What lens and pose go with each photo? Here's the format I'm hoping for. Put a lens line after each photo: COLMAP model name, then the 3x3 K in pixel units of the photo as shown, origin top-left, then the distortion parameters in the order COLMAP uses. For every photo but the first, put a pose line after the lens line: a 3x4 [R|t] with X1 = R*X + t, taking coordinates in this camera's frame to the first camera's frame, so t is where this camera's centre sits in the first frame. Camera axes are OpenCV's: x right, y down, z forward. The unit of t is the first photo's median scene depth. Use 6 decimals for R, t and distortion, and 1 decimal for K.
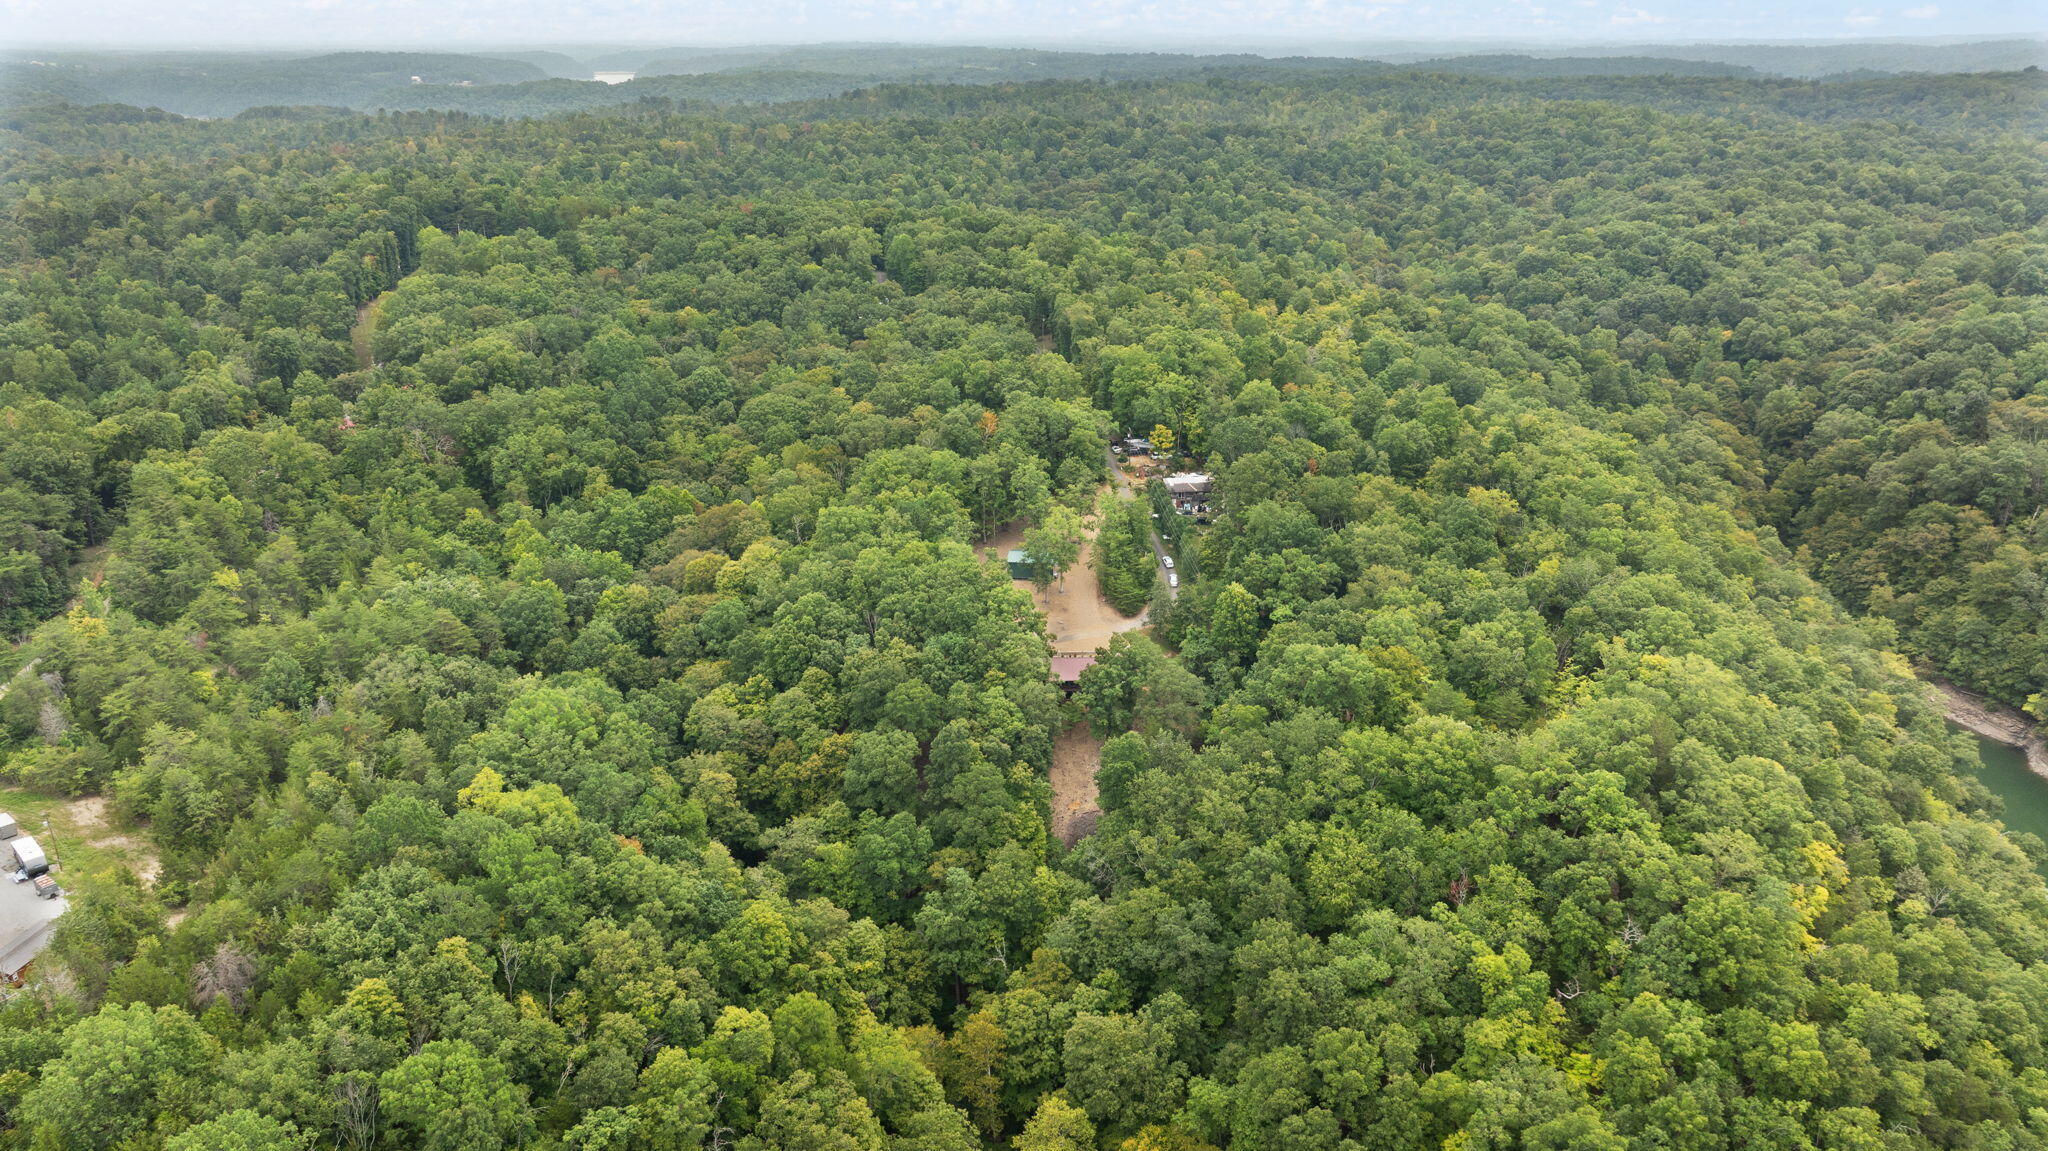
lens RADIAL K [[1464.4, 0, 1033.8], [0, 1464.4, 567.8], [0, 0, 1]] dist [-0.020560, 0.007180]
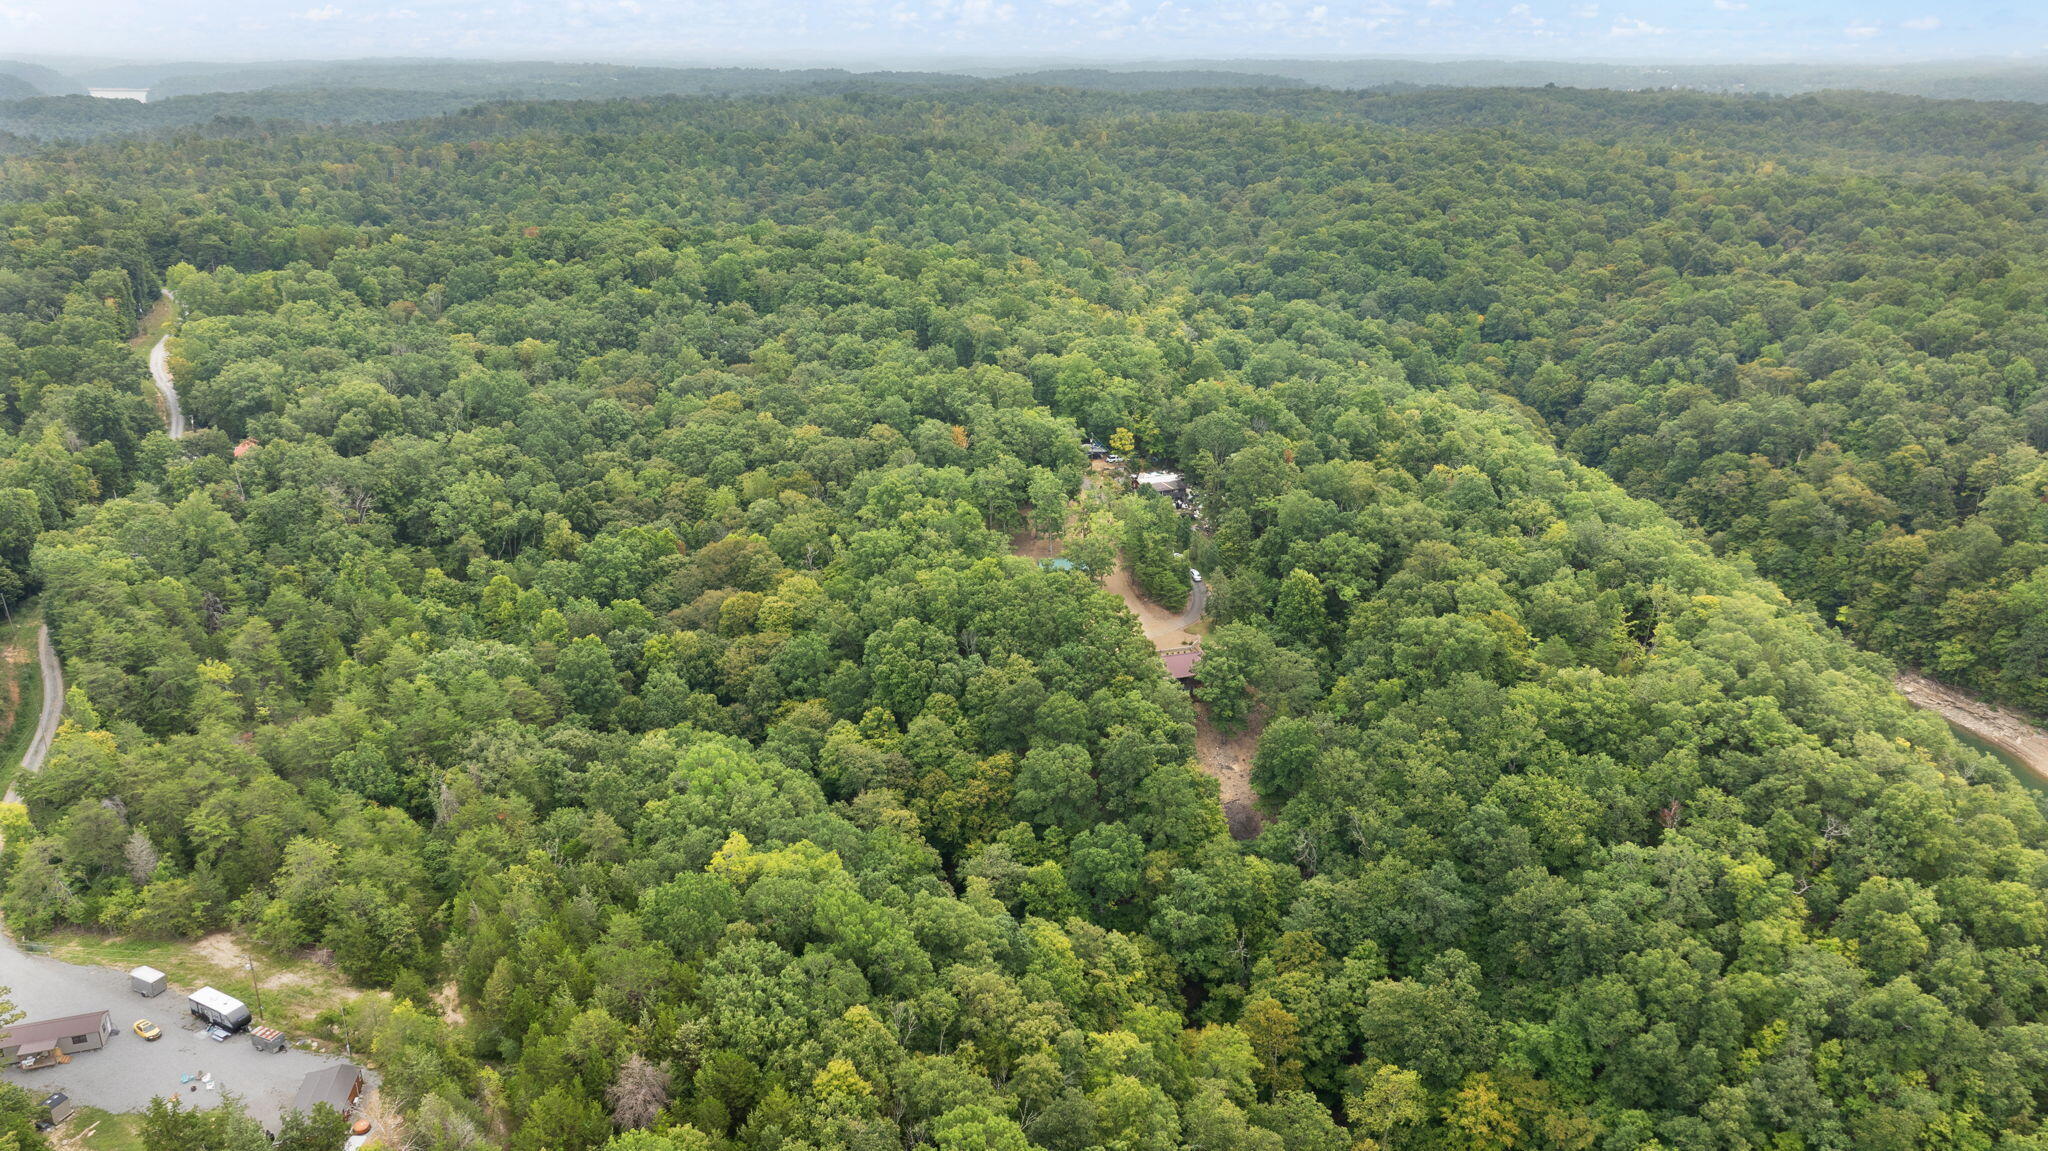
lens RADIAL K [[1464.4, 0, 1033.8], [0, 1464.4, 567.8], [0, 0, 1]] dist [-0.020560, 0.007180]
pose [[0.958715, -0.089941, 0.269771, -0.256419], [0.092418, 0.995714, 0.003535, -0.009417], [-0.268933, 0.021543, 0.962918, 0.031006]]
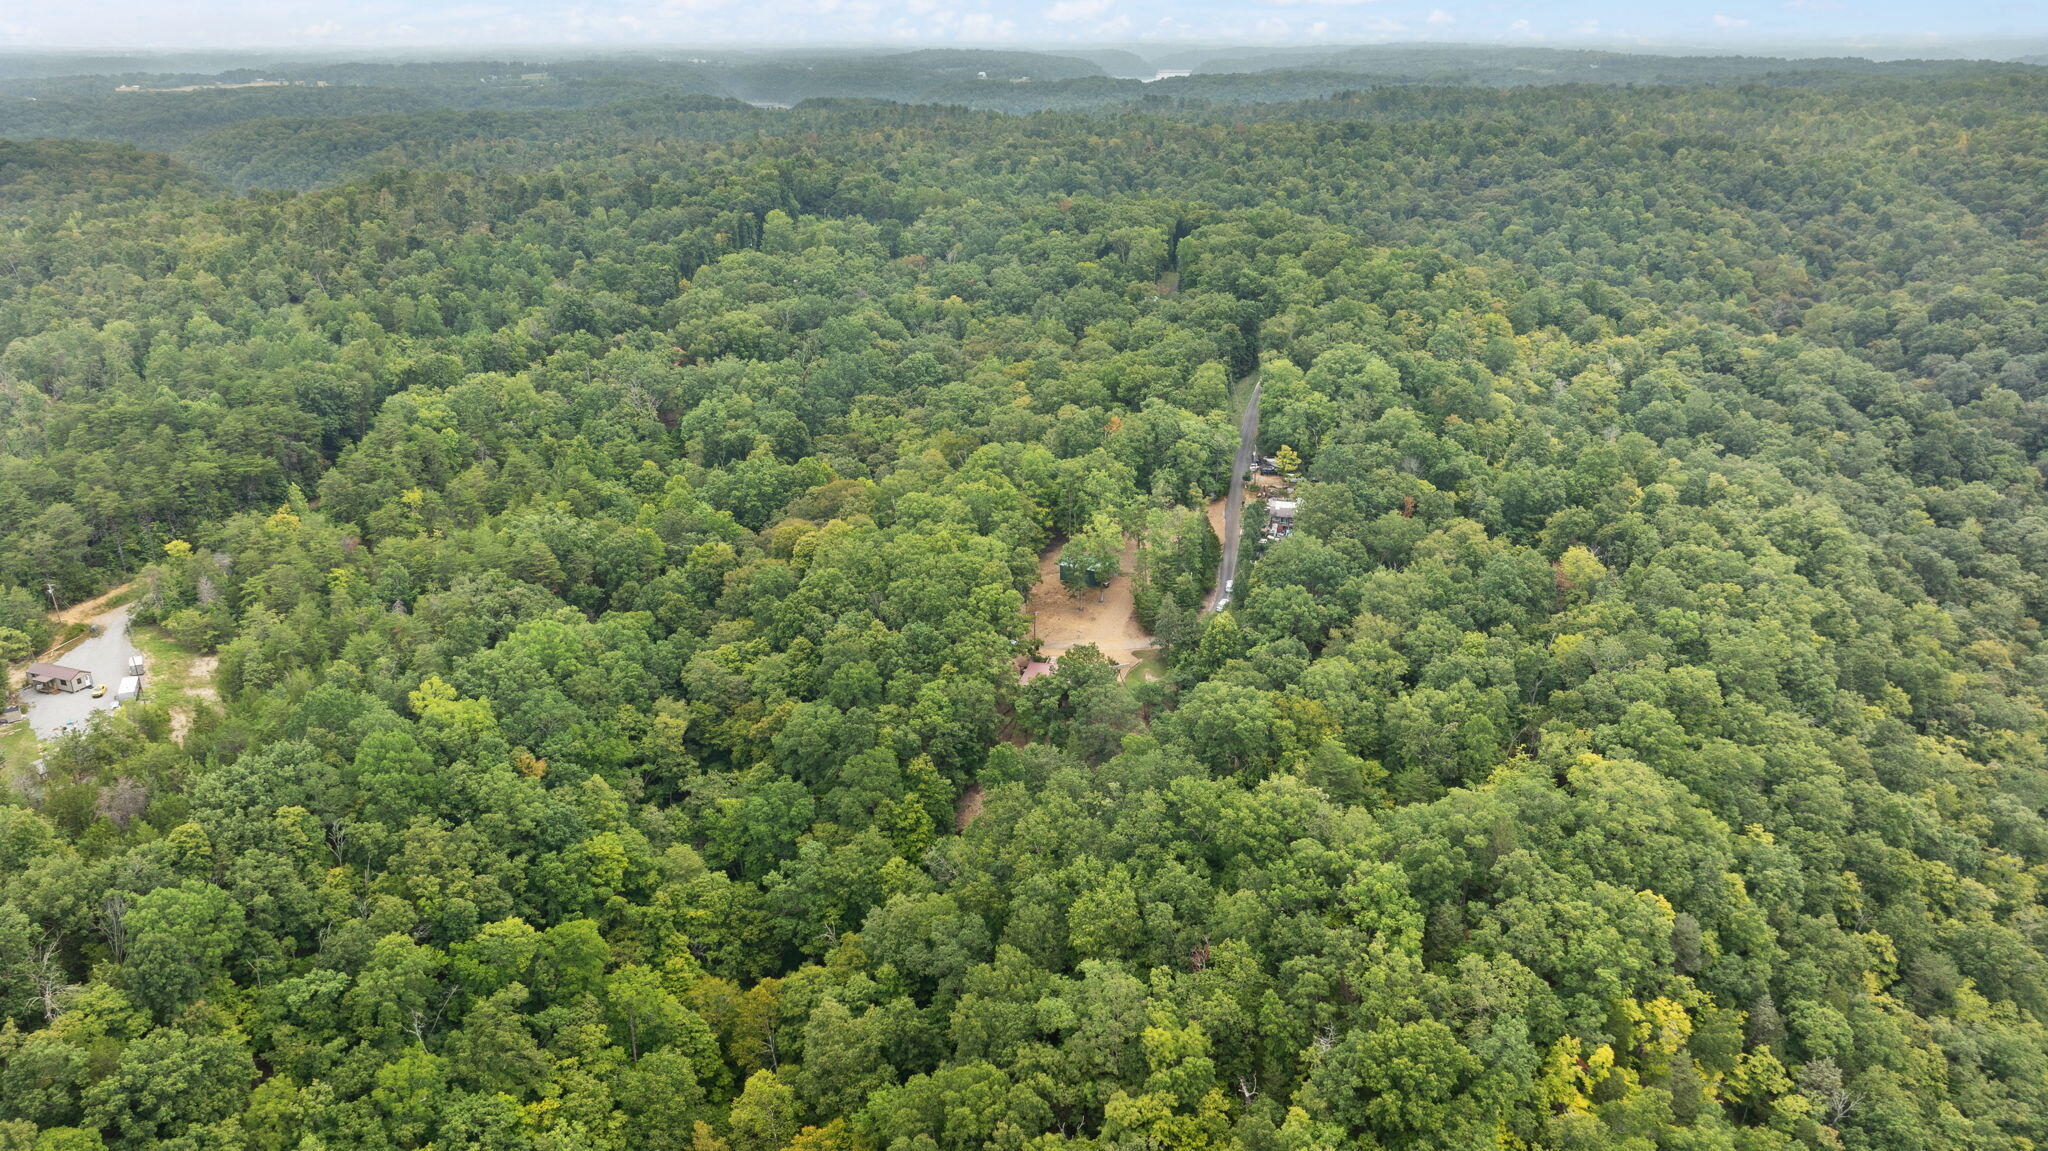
lens RADIAL K [[1464.4, 0, 1033.8], [0, 1464.4, 567.8], [0, 0, 1]] dist [-0.020560, 0.007180]
pose [[0.931094, 0.123203, -0.343345, 0.269932], [-0.123087, 0.992147, 0.022221, -0.019313], [0.343386, 0.021572, 0.938947, 0.046487]]
